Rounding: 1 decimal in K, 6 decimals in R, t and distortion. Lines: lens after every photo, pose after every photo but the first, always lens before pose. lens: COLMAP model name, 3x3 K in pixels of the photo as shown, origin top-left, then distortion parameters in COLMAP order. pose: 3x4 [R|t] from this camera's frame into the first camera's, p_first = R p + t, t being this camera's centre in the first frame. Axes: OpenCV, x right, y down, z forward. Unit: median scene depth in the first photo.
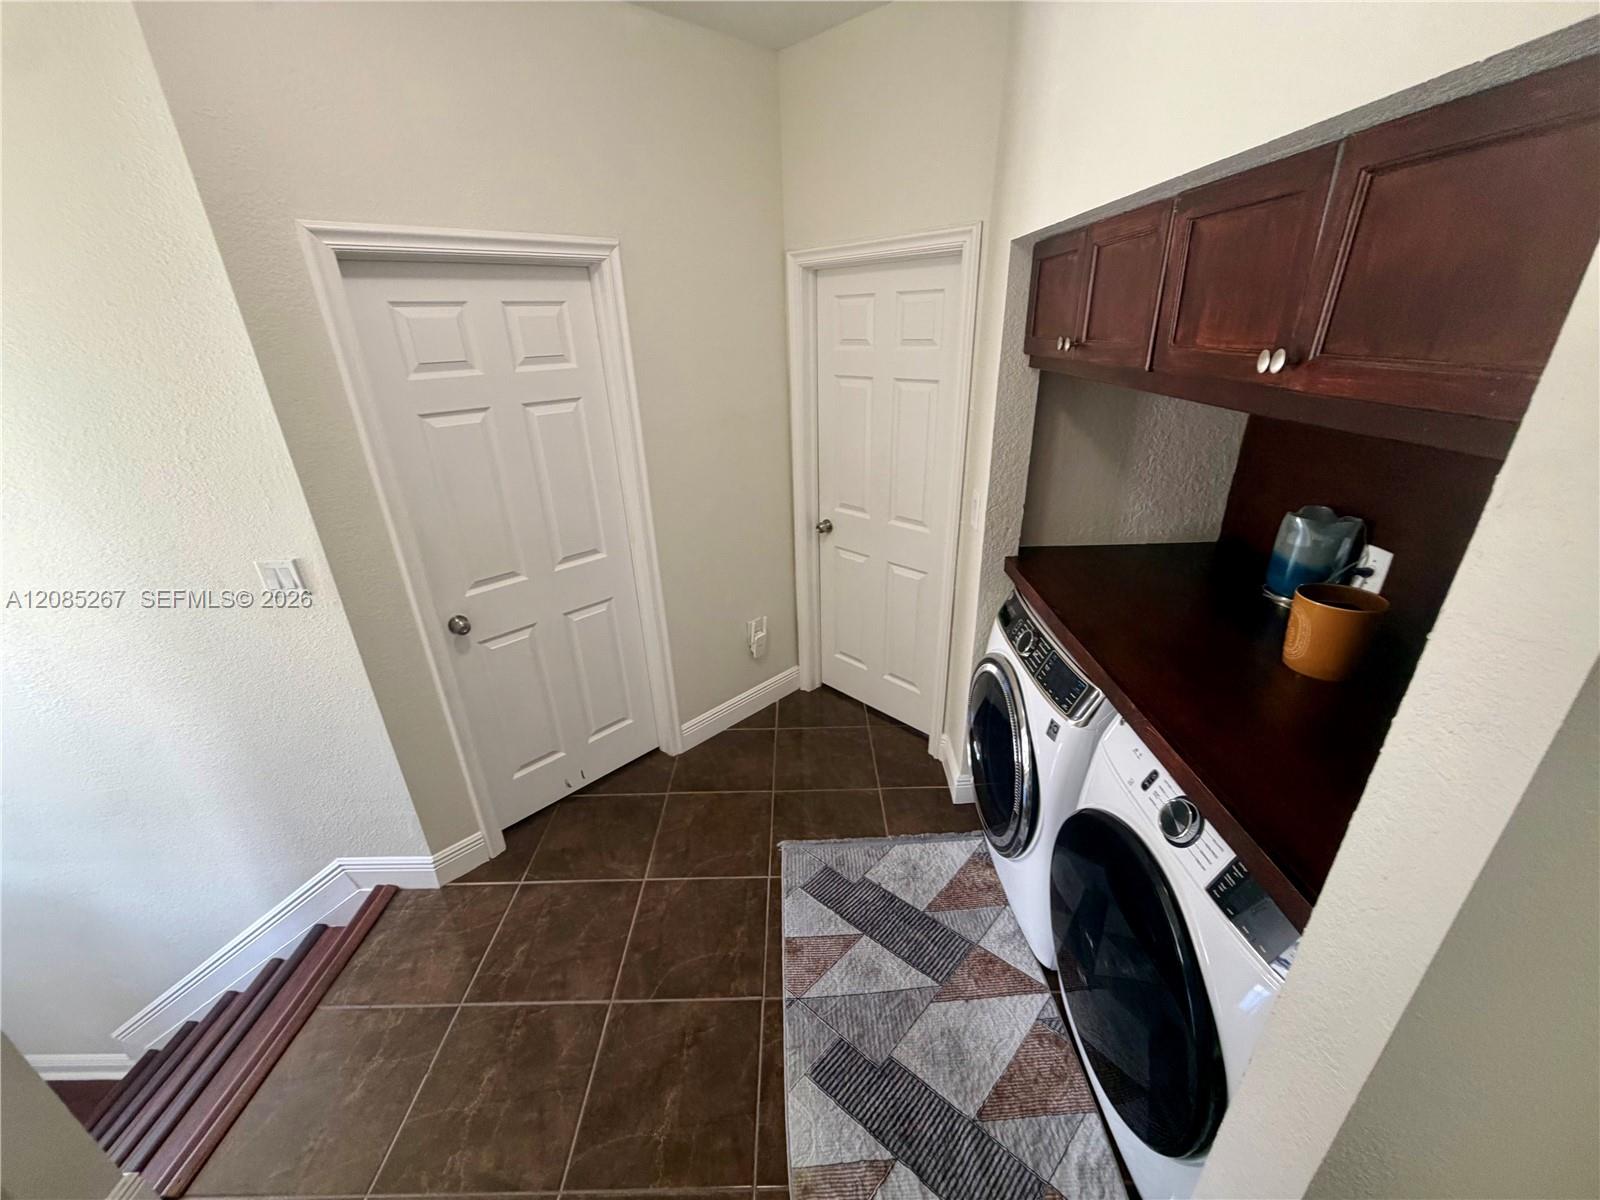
lens RADIAL K [[635.7, 0, 795.4], [0, 635.7, 601.7], [0, 0, 1]] dist [-0.000929, -0.000190]
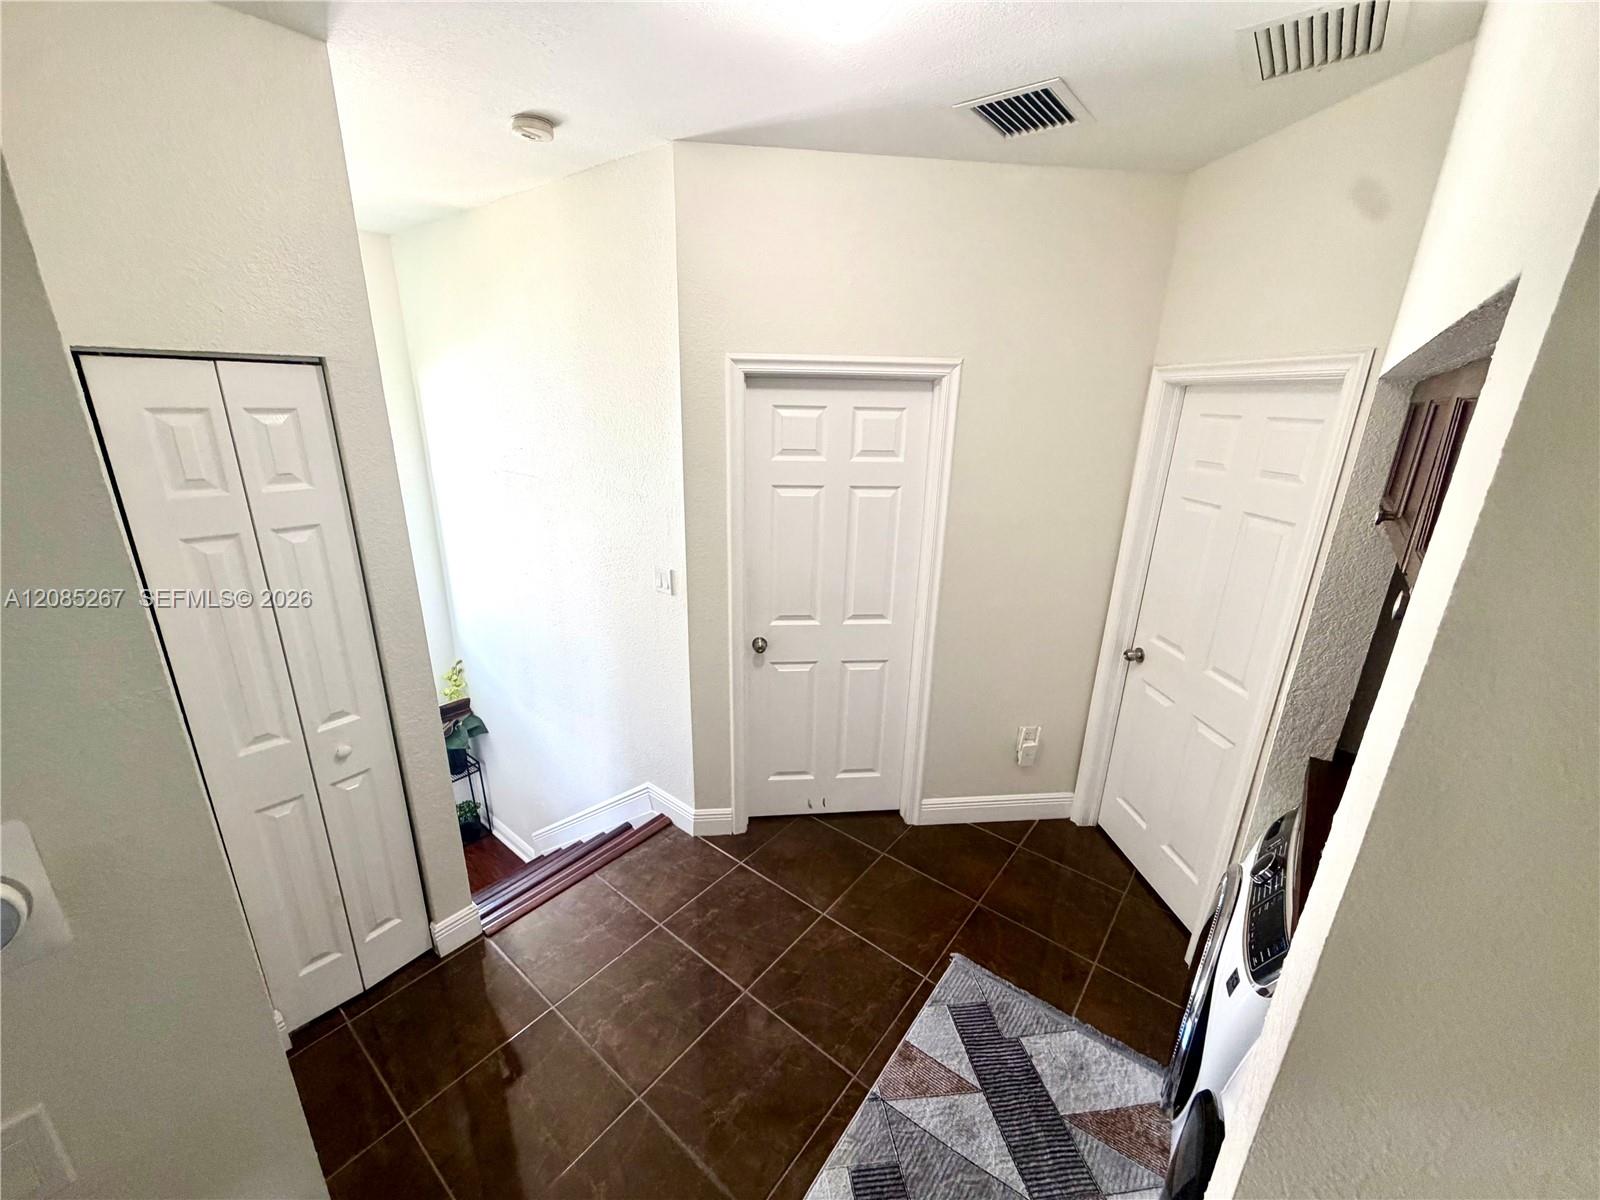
lens RADIAL K [[635.7, 0, 795.4], [0, 635.7, 601.7], [0, 0, 1]] dist [-0.000929, -0.000190]
pose [[0.777228, 0.238560, -0.582243, 0.246433], [-0.295912, 0.955208, -0.003635, -0.061851], [0.555296, 0.175117, 0.813007, -0.013228]]
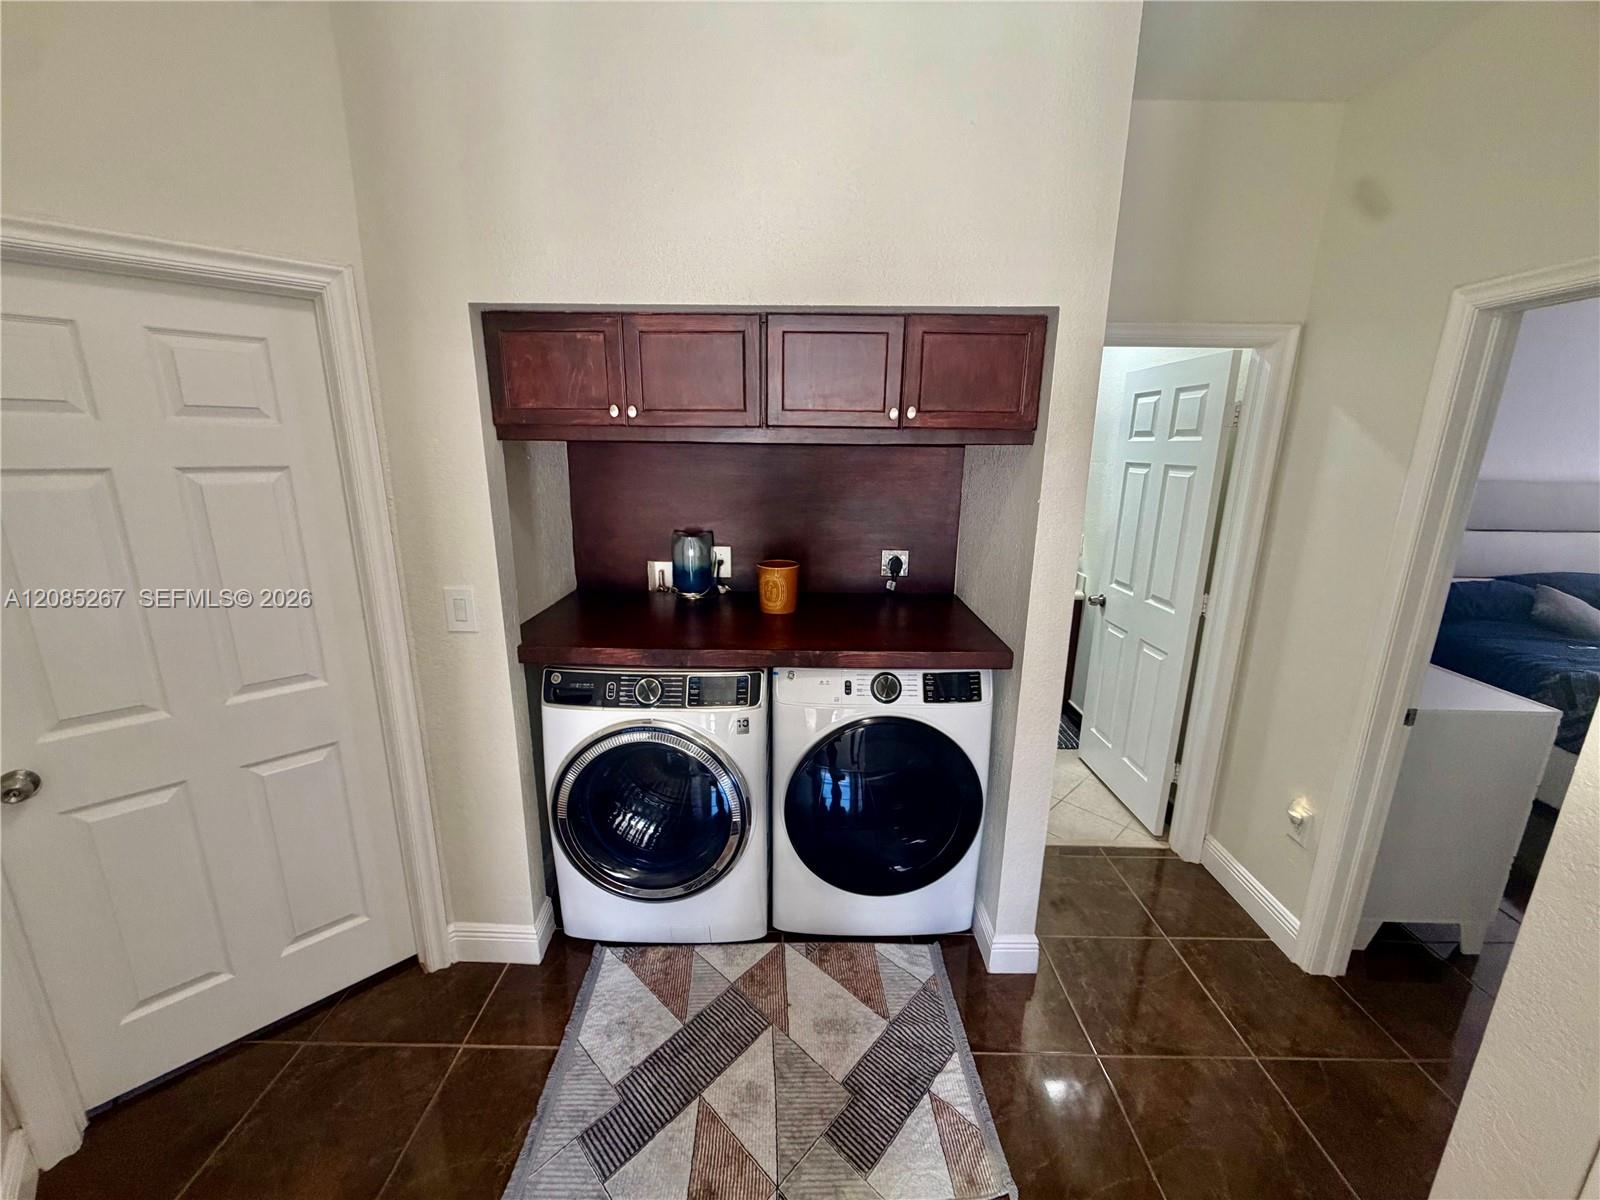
lens RADIAL K [[635.7, 0, 795.4], [0, 635.7, 601.7], [0, 0, 1]] dist [-0.000929, -0.000190]
pose [[0.003880, -0.212183, 0.977222, -0.519148], [0.396119, 0.897616, 0.193326, -0.144279], [-0.918191, 0.386347, 0.087532, 0.536523]]
